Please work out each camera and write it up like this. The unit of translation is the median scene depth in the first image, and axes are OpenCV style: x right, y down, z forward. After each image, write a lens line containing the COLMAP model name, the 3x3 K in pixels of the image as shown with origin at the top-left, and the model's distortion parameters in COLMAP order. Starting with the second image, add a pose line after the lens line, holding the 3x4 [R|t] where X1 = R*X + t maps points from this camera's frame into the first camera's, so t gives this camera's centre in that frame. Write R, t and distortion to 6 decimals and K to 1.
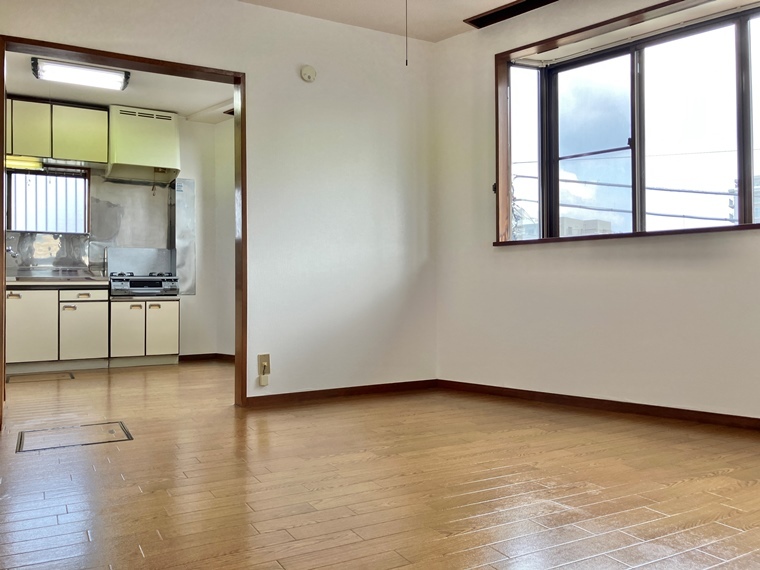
lens RADIAL K [[630.7, 0, 379.2], [0, 630.7, 283.7], [0, 0, 1]] dist [-0.008068, -0.006072]
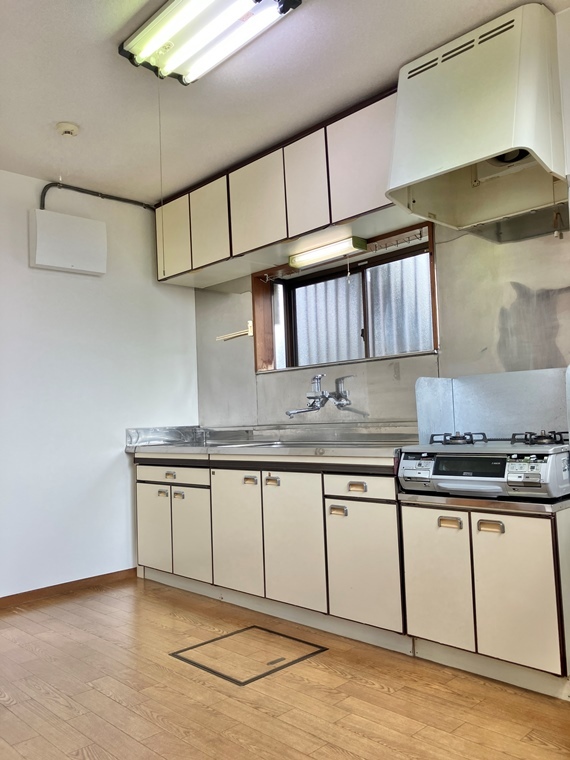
lens RADIAL K [[630.7, 0, 284.6], [0, 630.7, 379.7], [0, 0, 1]] dist [-0.008068, -0.006072]
pose [[0.255932, -0.063489, -0.964608, -0.018417], [0.041338, 0.997647, -0.054696, -0.037637], [0.965811, -0.025876, 0.257954, 0.808671]]
